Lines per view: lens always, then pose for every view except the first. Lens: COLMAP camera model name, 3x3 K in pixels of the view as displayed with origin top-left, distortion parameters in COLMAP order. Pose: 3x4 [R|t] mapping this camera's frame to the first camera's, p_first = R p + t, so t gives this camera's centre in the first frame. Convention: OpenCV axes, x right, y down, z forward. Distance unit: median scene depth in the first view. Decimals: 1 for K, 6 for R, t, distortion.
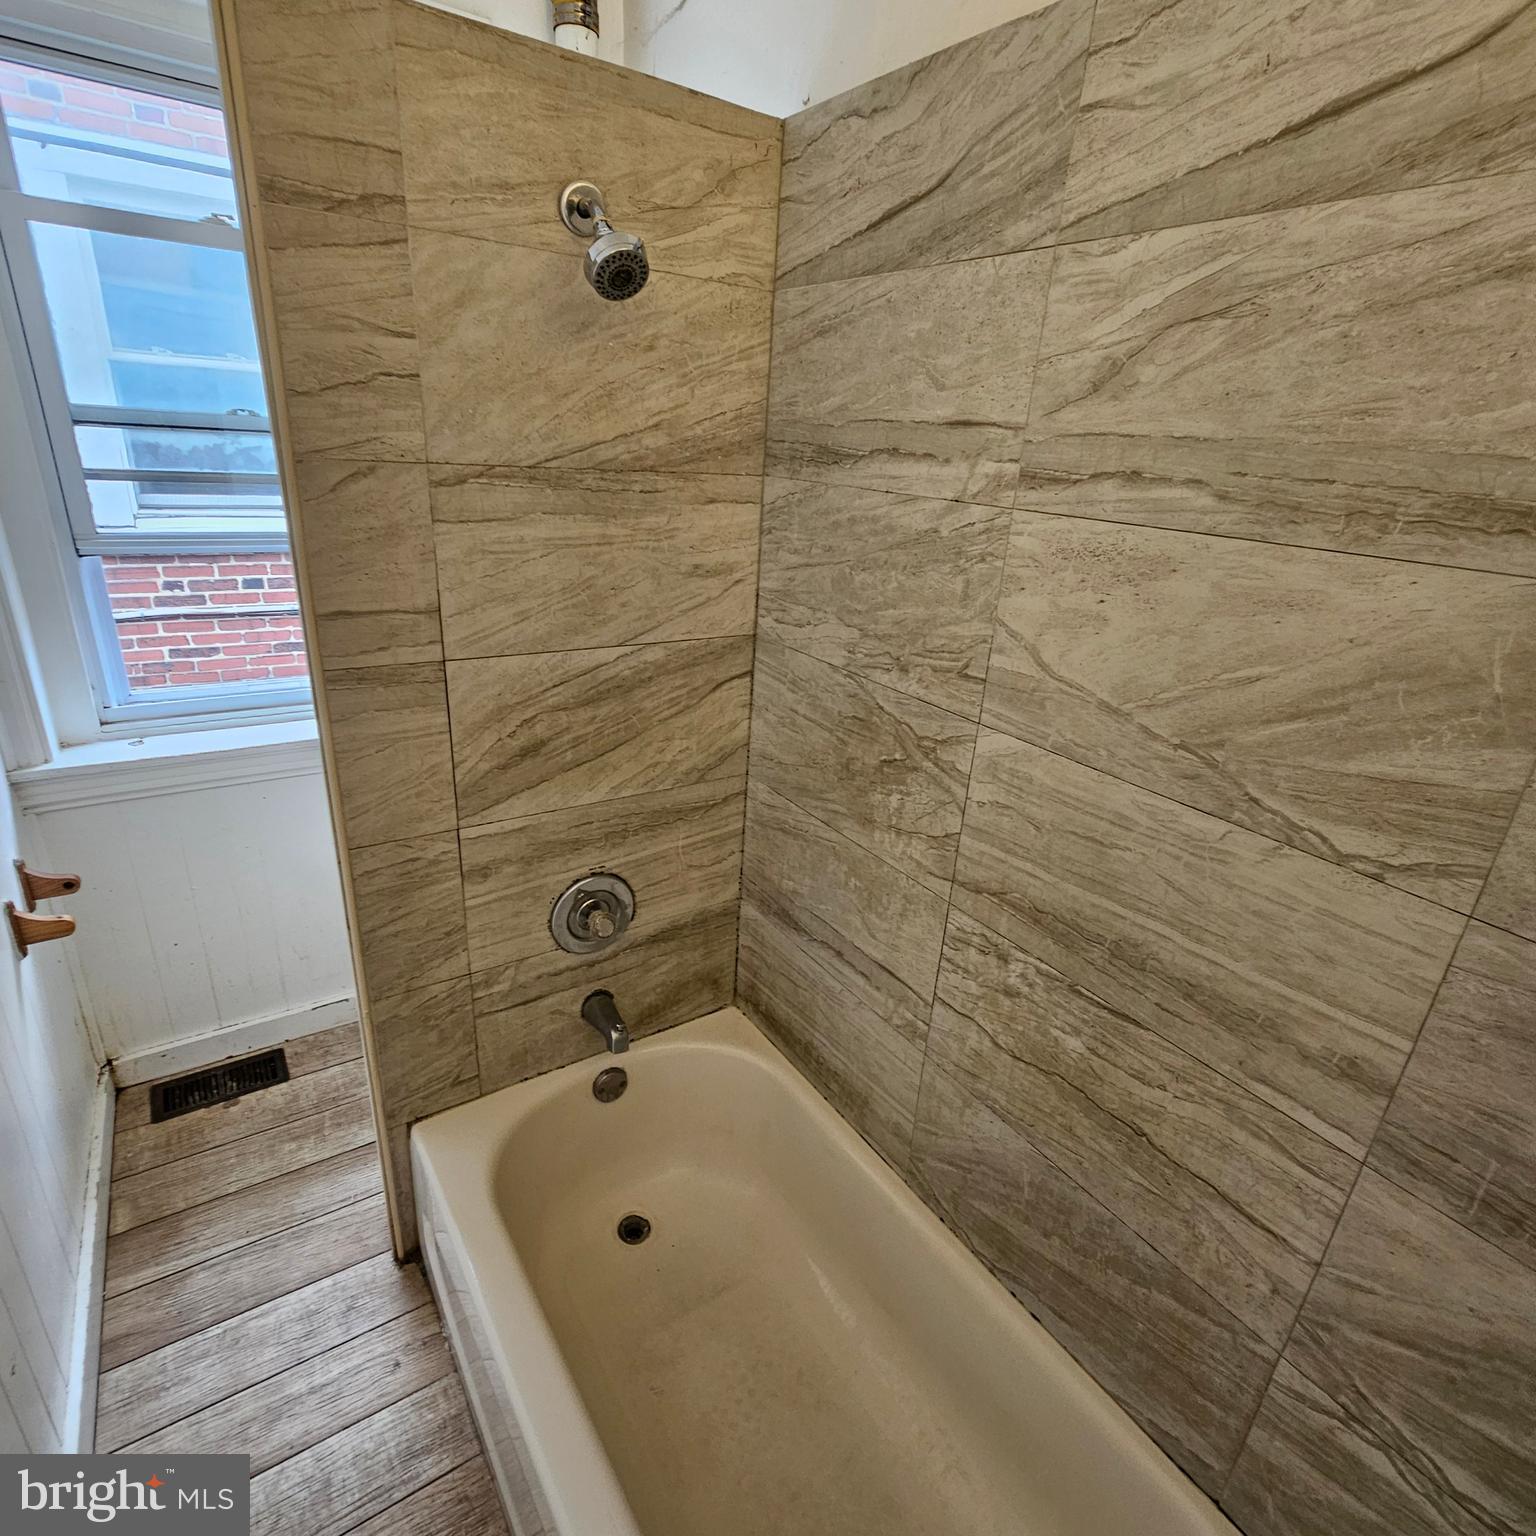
lens RADIAL K [[840.9, 0, 768.0], [0, 840.9, 768.0], [0, 0, 1]] dist [-0.001679, 0.002236]
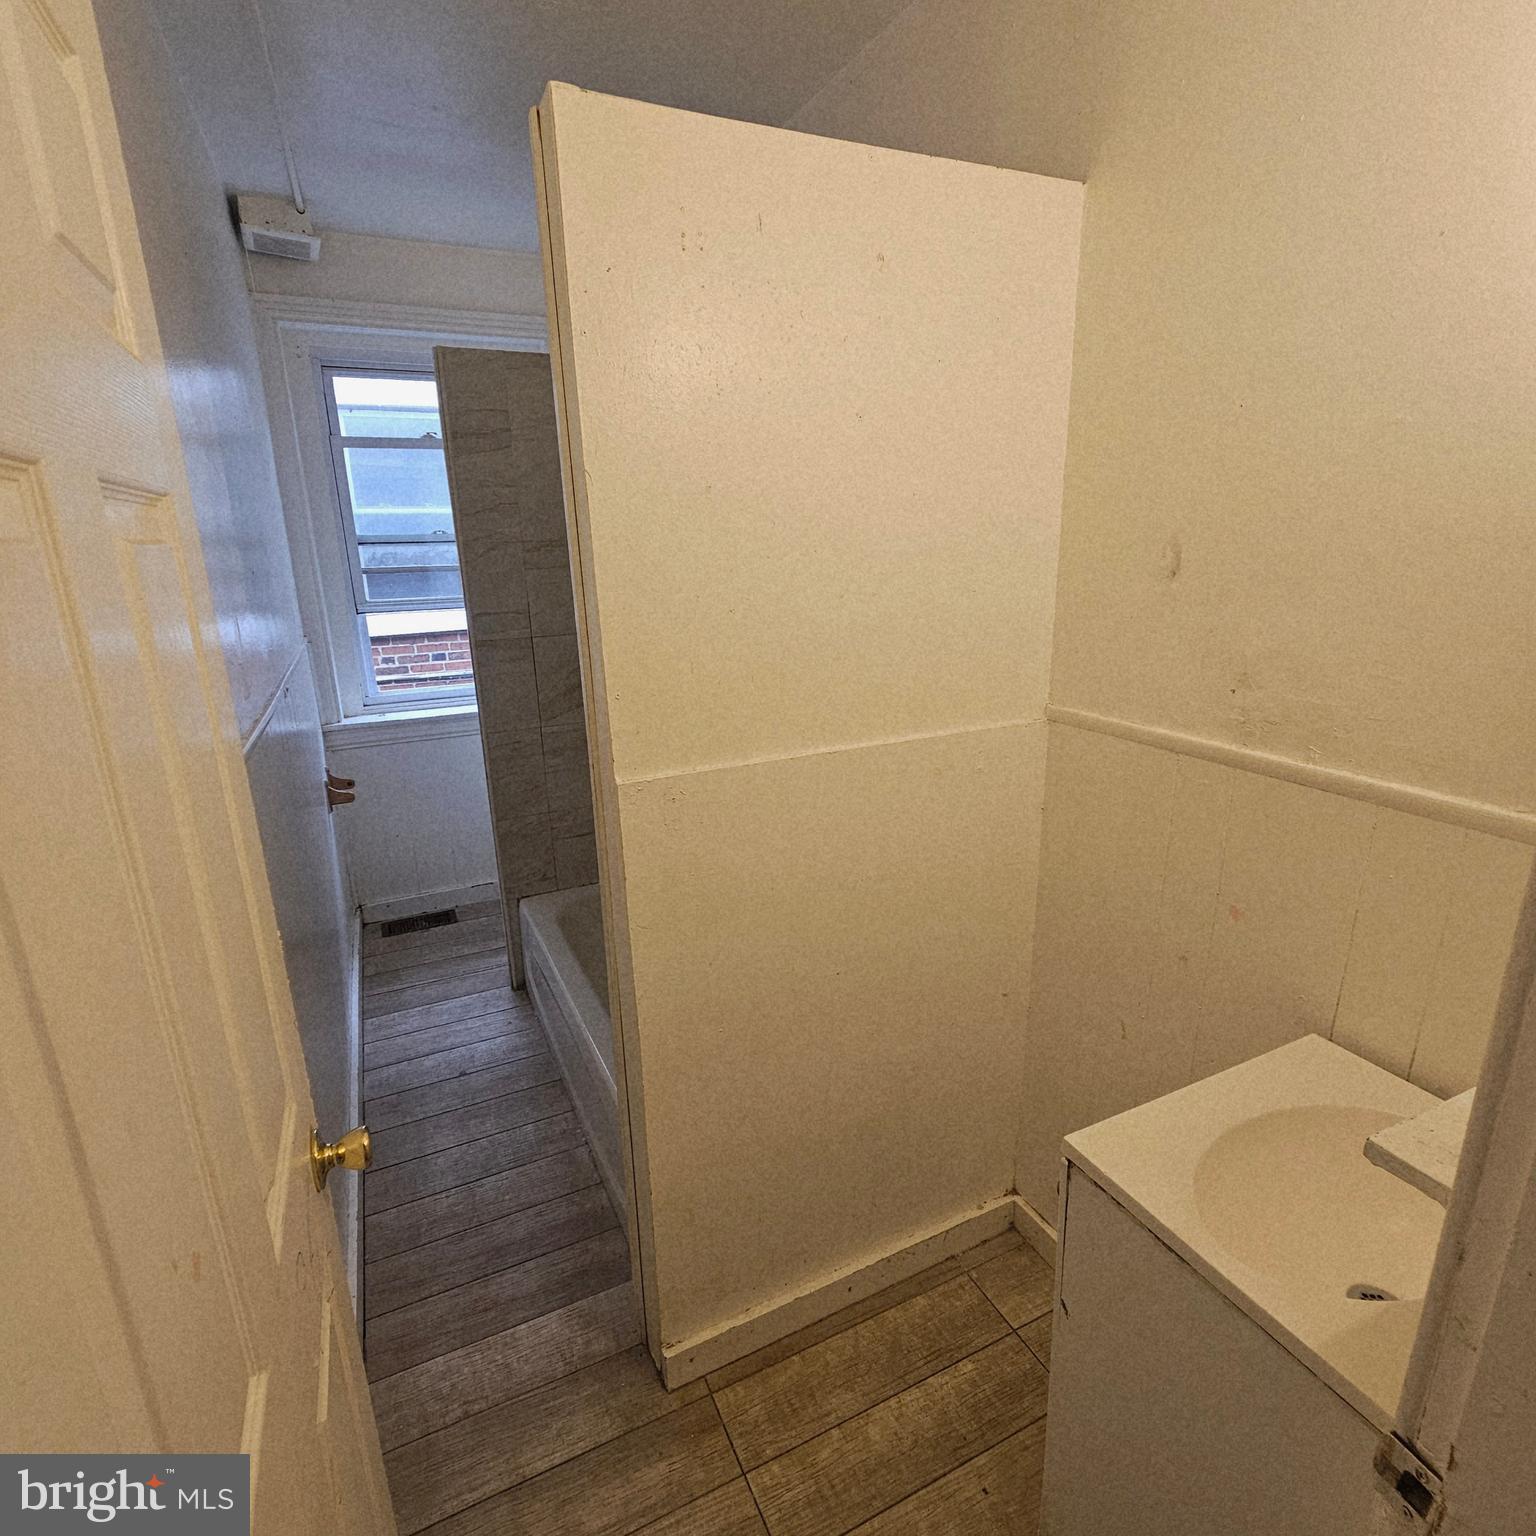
lens RADIAL K [[840.9, 0, 768.0], [0, 840.9, 768.0], [0, 0, 1]] dist [-0.001679, 0.002236]
pose [[0.985391, -0.042455, -0.164932, 0.324779], [0.024224, 0.993524, -0.111011, 0.279682], [0.168577, 0.105394, 0.980038, -0.560631]]
